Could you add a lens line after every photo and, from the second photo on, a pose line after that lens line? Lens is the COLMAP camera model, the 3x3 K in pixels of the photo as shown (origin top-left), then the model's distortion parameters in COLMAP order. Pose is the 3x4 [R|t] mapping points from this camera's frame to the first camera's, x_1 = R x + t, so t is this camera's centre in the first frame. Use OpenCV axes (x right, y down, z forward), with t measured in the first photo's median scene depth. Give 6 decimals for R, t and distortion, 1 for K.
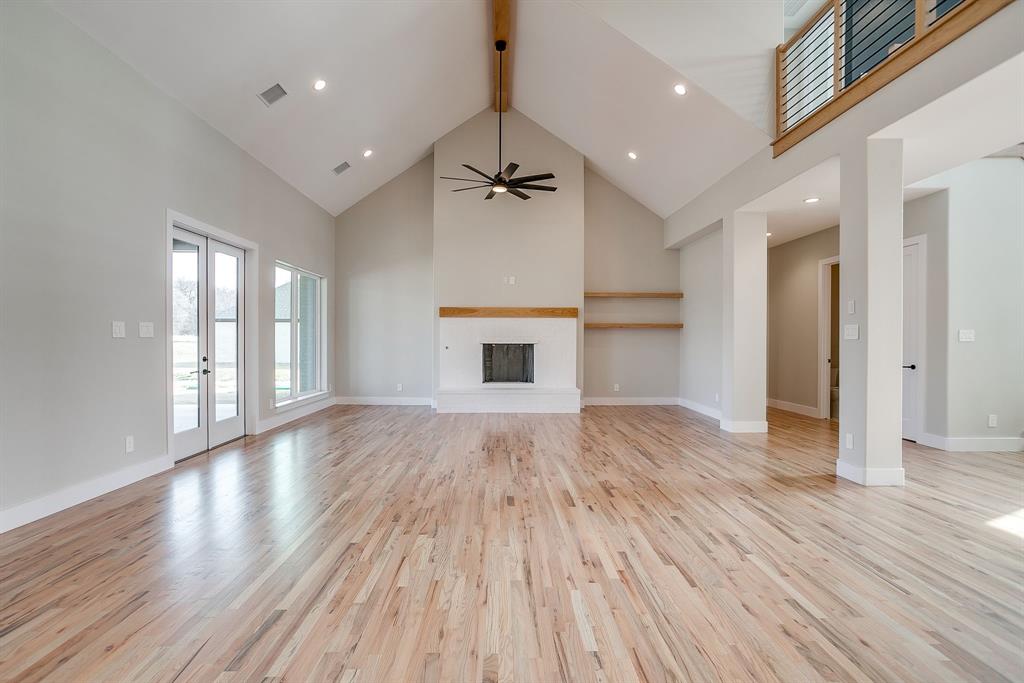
lens RADIAL K [[492.9, 0, 502.9], [0, 492.9, 340.6], [0, 0, 1]] dist [-0.001322, 0.000028]
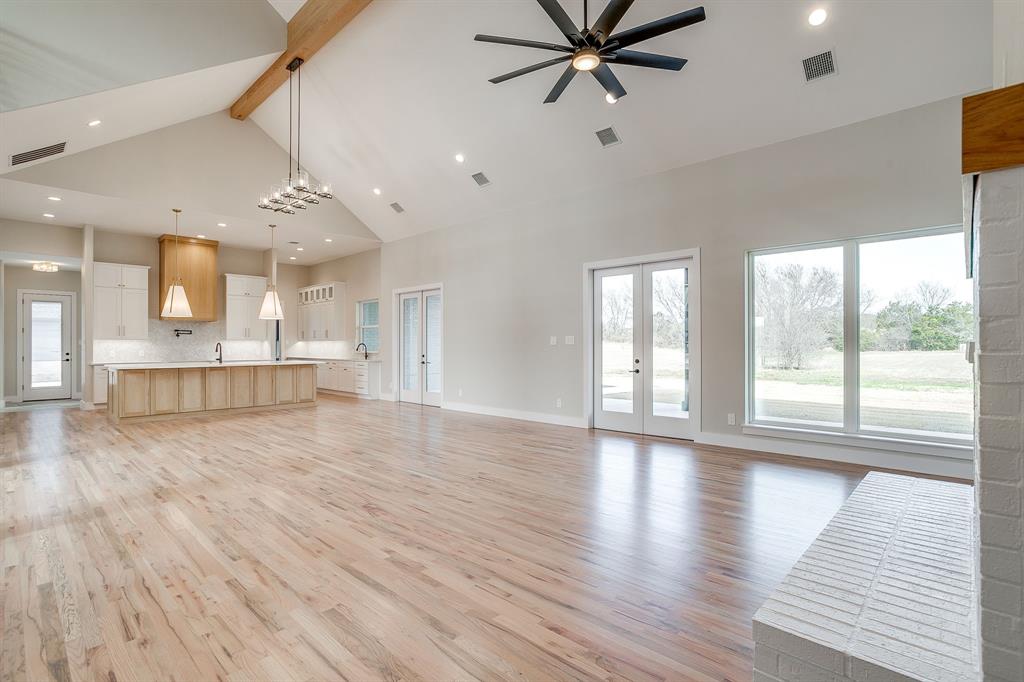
lens RADIAL K [[492.9, 0, 502.9], [0, 492.9, 340.1], [0, 0, 1]] dist [-0.001322, 0.000028]
pose [[-0.698061, -0.011001, -0.715953, 0.880257], [-0.003385, 0.999921, -0.012064, -0.001296], [0.716030, -0.005998, -0.698044, 2.660525]]
